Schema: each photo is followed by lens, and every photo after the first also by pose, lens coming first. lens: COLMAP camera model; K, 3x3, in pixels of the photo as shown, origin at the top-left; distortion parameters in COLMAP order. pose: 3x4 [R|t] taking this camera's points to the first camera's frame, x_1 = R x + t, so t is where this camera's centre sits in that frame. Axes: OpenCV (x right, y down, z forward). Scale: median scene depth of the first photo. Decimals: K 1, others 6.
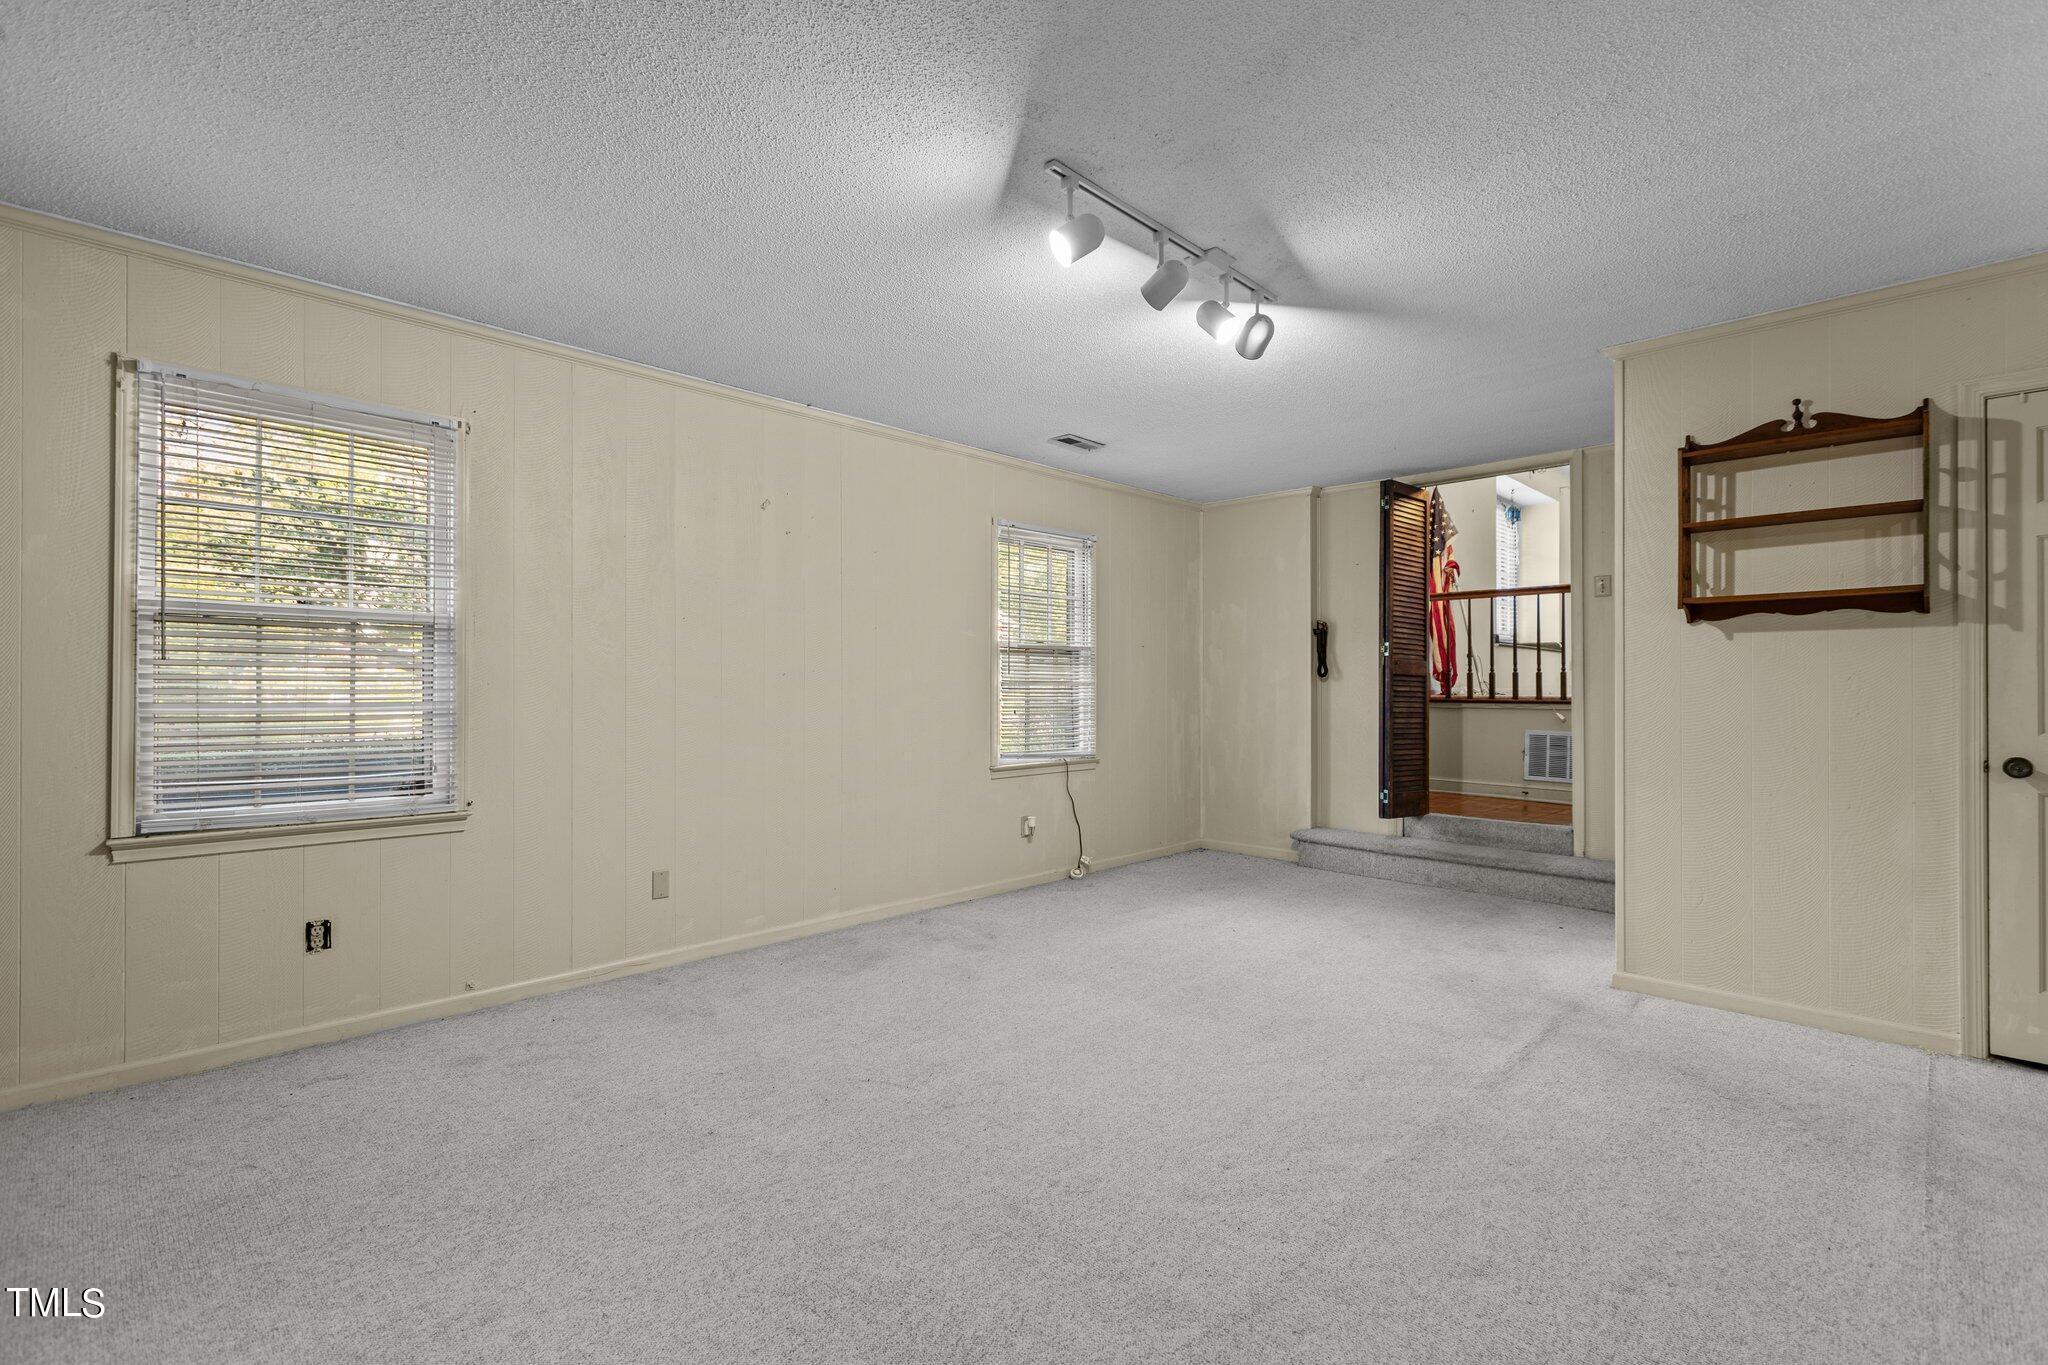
lens RADIAL K [[925.2, 0, 1024.4], [0, 925.2, 679.0], [0, 0, 1]] dist [0.003842, 0.000174]
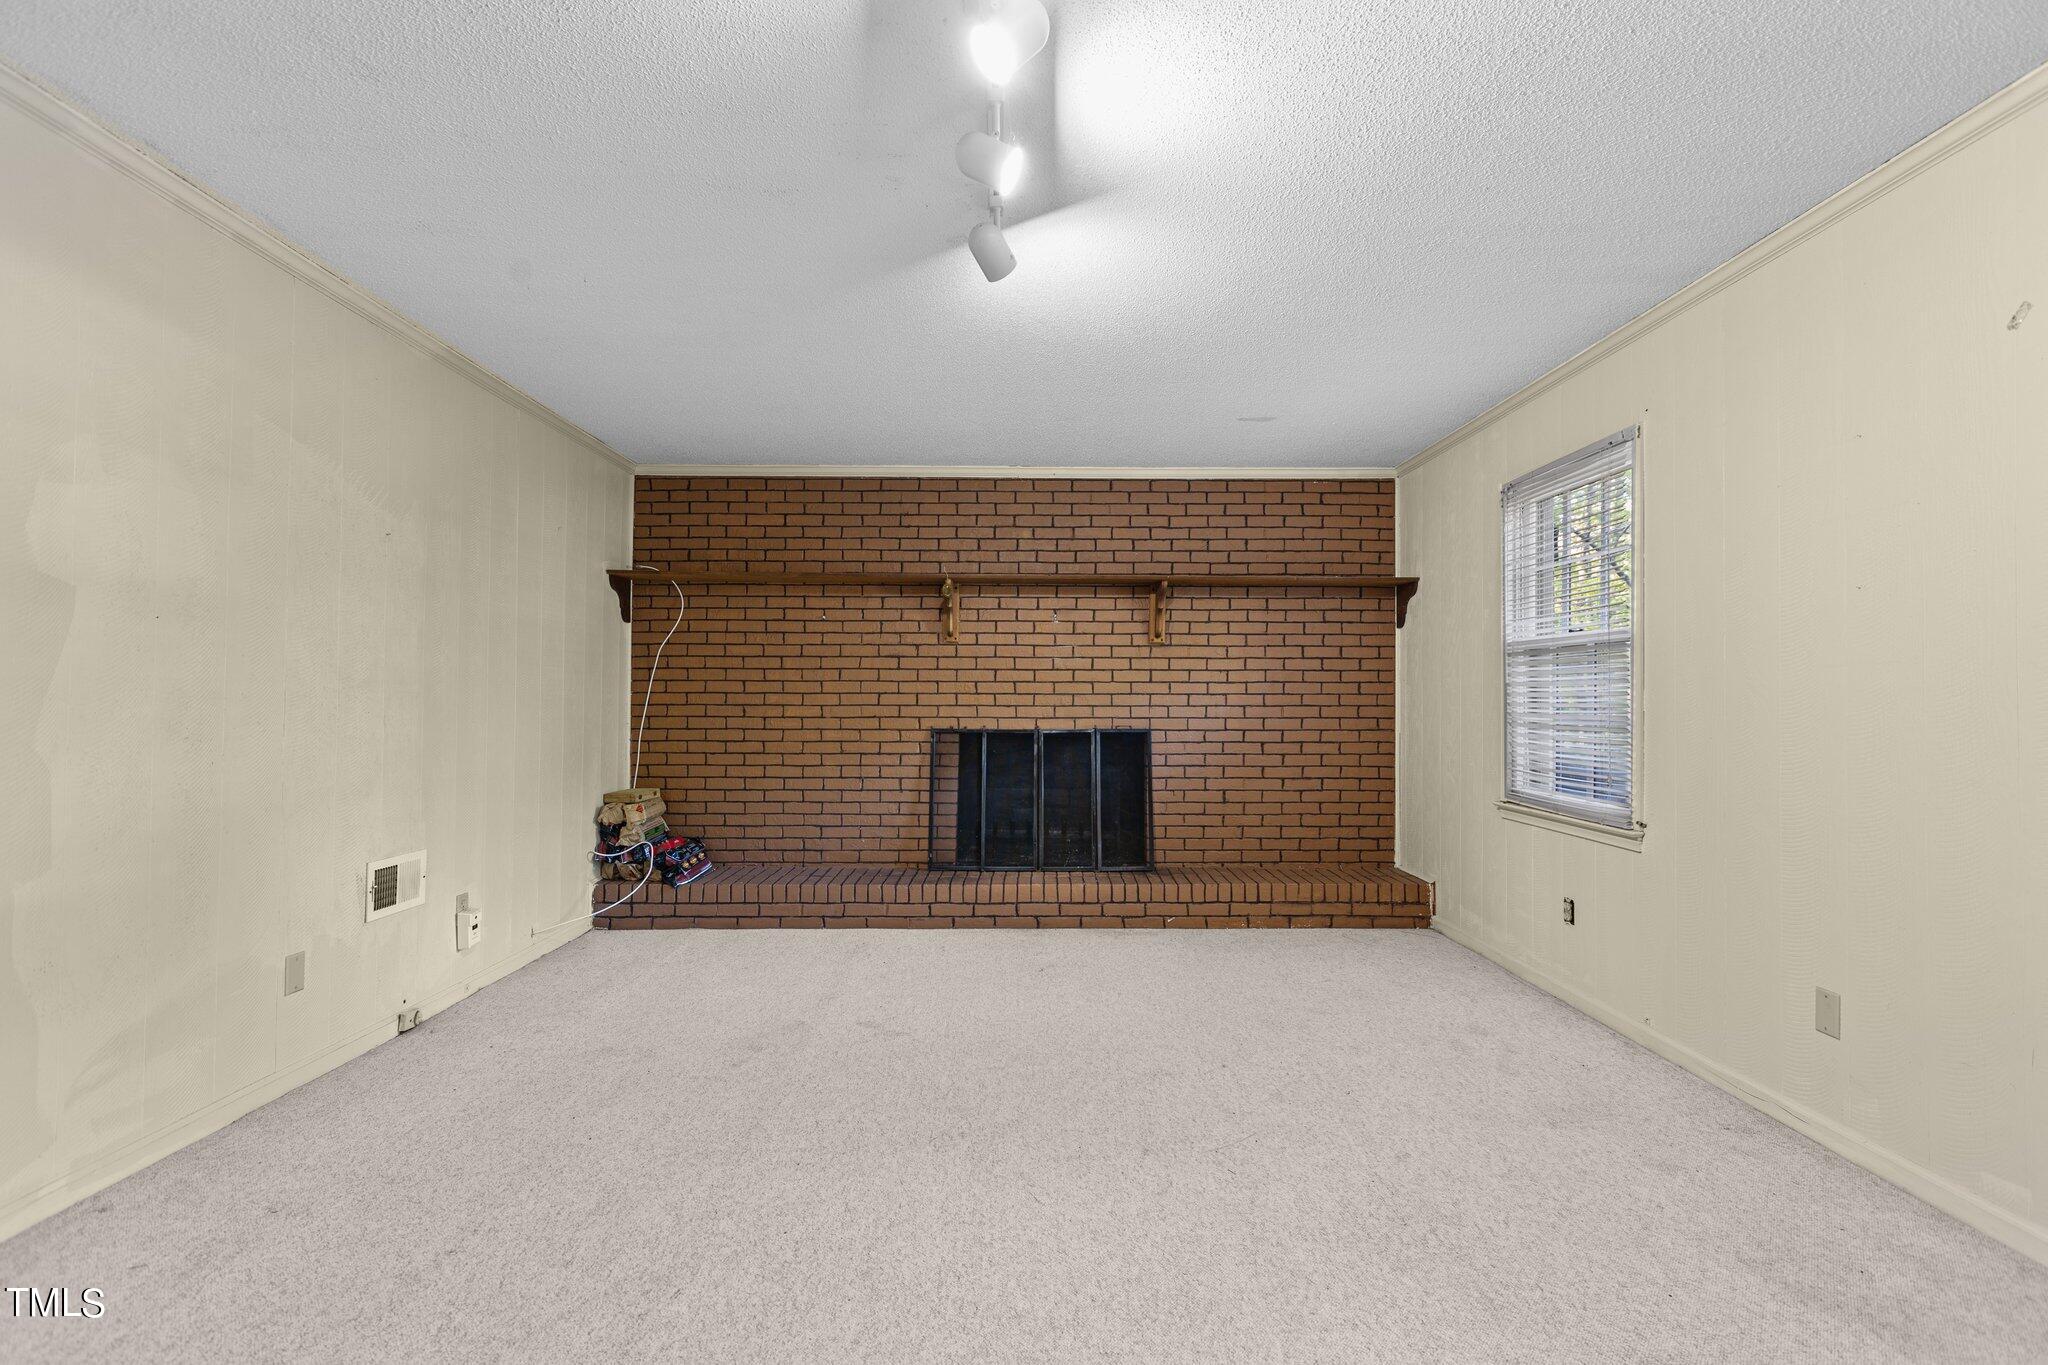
lens RADIAL K [[908.0, 0, 1024.0], [0, 908.0, 682.5], [0, 0, 1]] dist [0.000929, 0.000282]
pose [[-0.710259, -0.016694, -0.703743, 0.450865], [0.002420, 0.999655, -0.026157, 0.010575], [0.703937, -0.020281, -0.709973, 1.081709]]
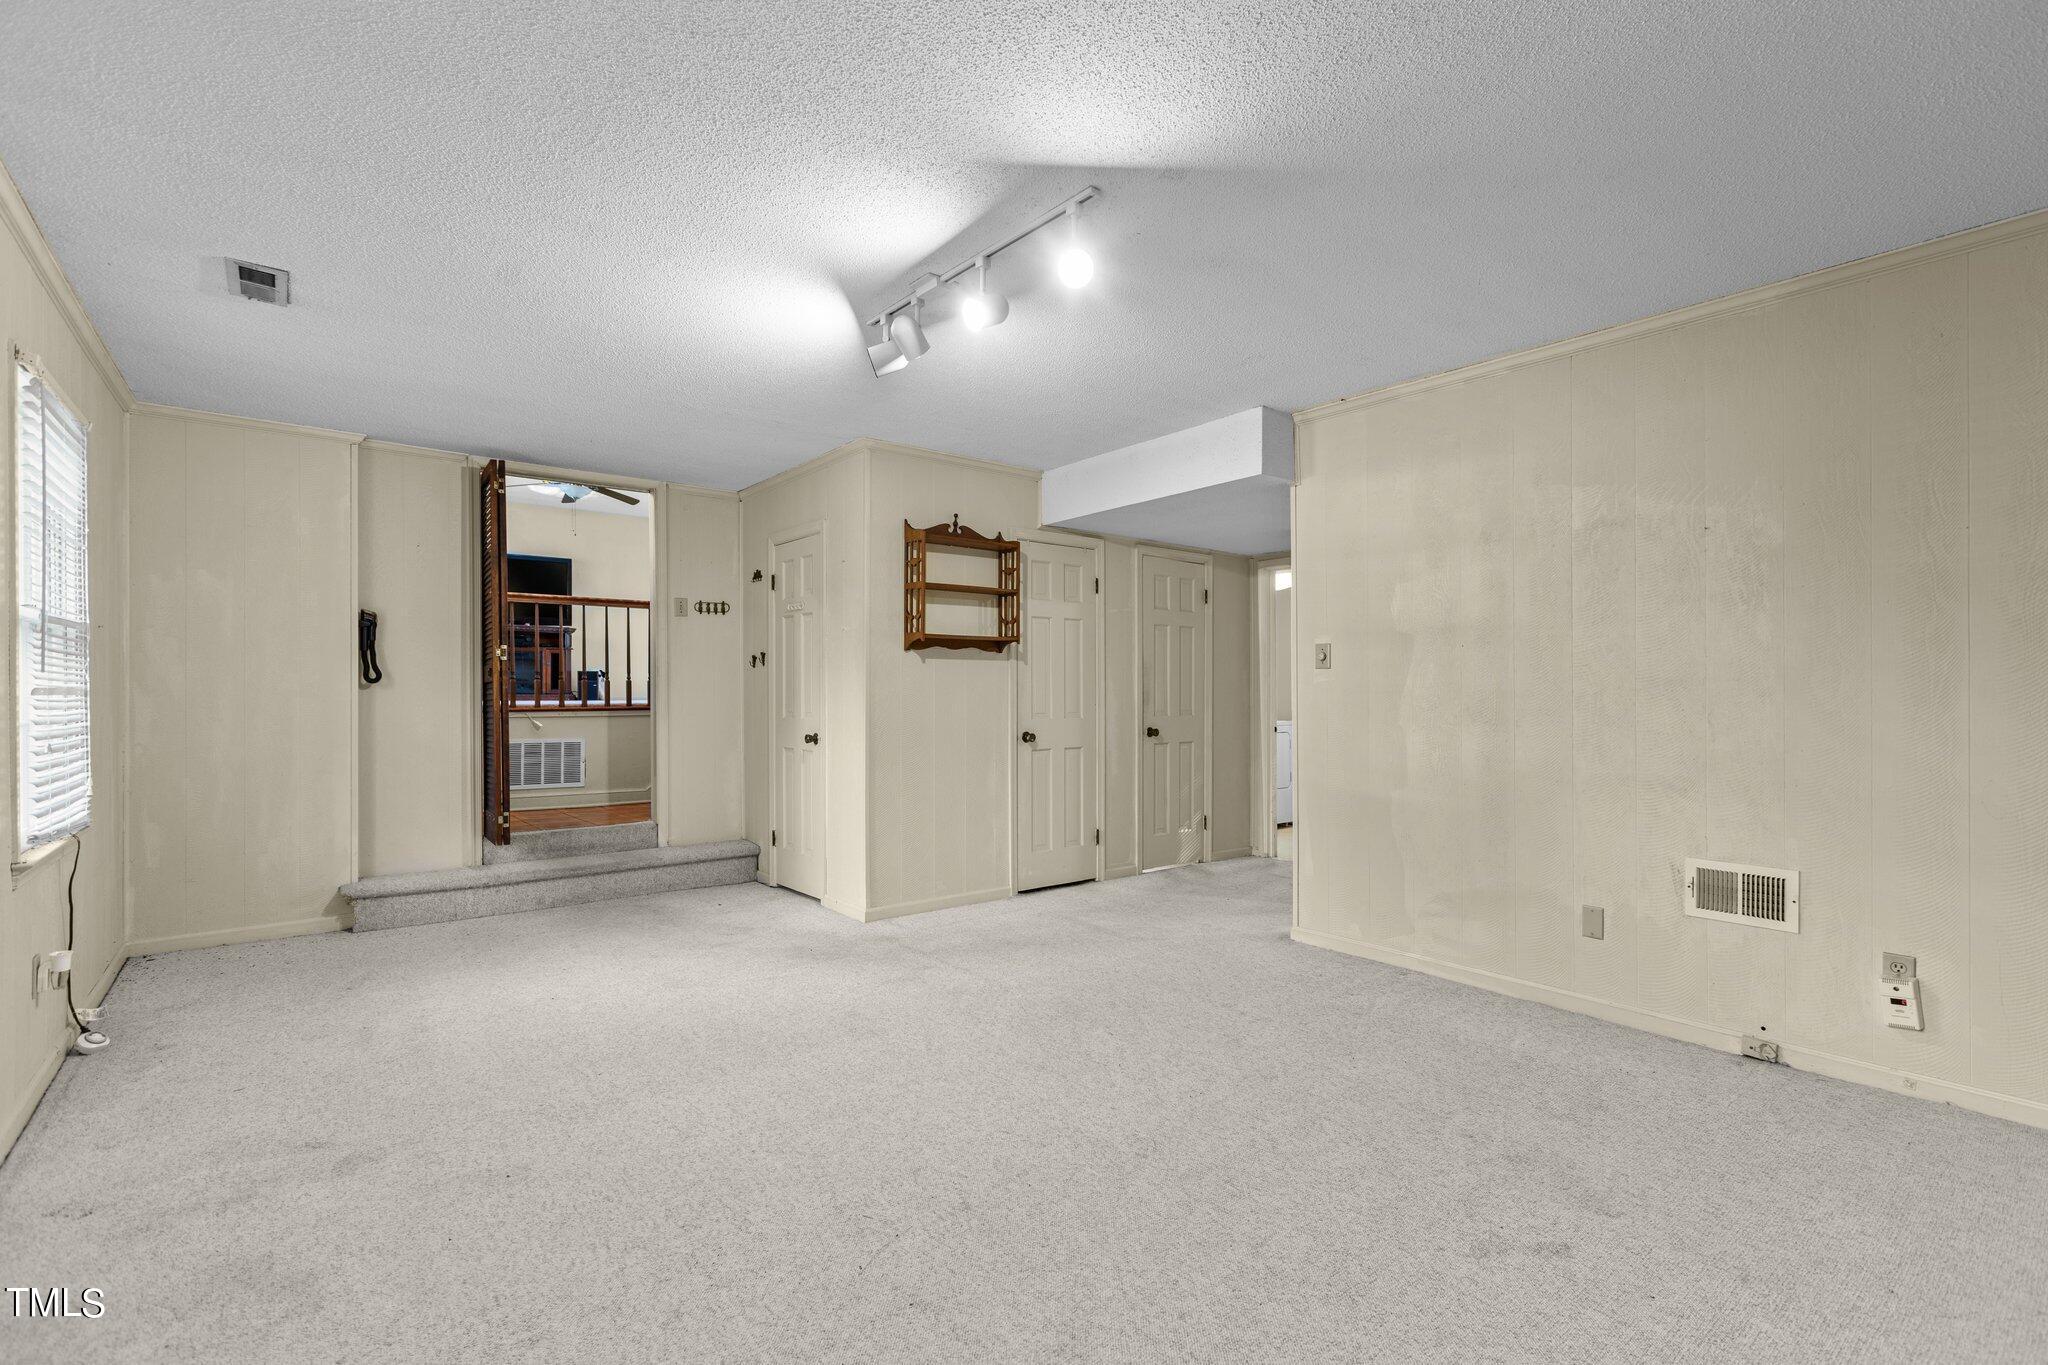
lens RADIAL K [[925.2, 0, 1024.4], [0, 925.2, 679.0], [0, 0, 1]] dist [0.003842, 0.000174]
pose [[0.123393, 0.014679, 0.992249, -0.619668], [-0.006717, 0.999880, -0.013956, 0.003115], [-0.992335, -0.004943, 0.123477, 0.585112]]
